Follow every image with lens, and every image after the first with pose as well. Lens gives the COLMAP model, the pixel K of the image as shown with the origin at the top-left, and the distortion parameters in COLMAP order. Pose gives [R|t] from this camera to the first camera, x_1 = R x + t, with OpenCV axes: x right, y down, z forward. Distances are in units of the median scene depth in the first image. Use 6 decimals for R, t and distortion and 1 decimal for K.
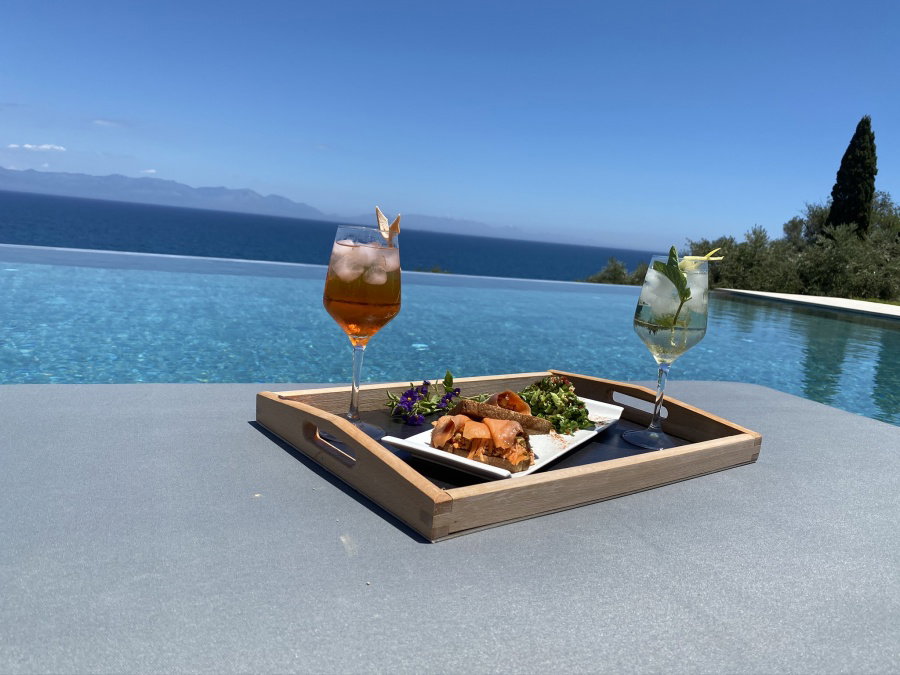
lens RADIAL K [[687.5, 0, 450.0], [0, 687.5, 337.5], [0, 0, 1]] dist [0.049610, -0.058054]
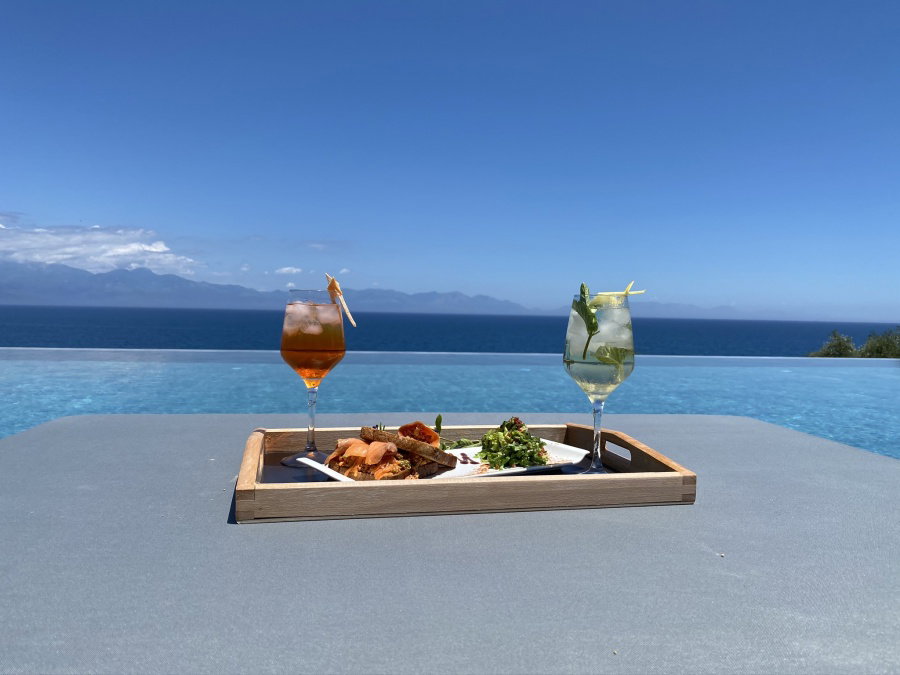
lens RADIAL K [[687.5, 0, 450.0], [0, 687.5, 337.5], [0, 0, 1]] dist [0.049610, -0.058054]
pose [[0.920029, -0.060454, -0.387158, 0.513591], [0.002231, 0.988819, -0.149102, 0.097432], [0.391843, 0.136315, 0.909878, -0.005757]]
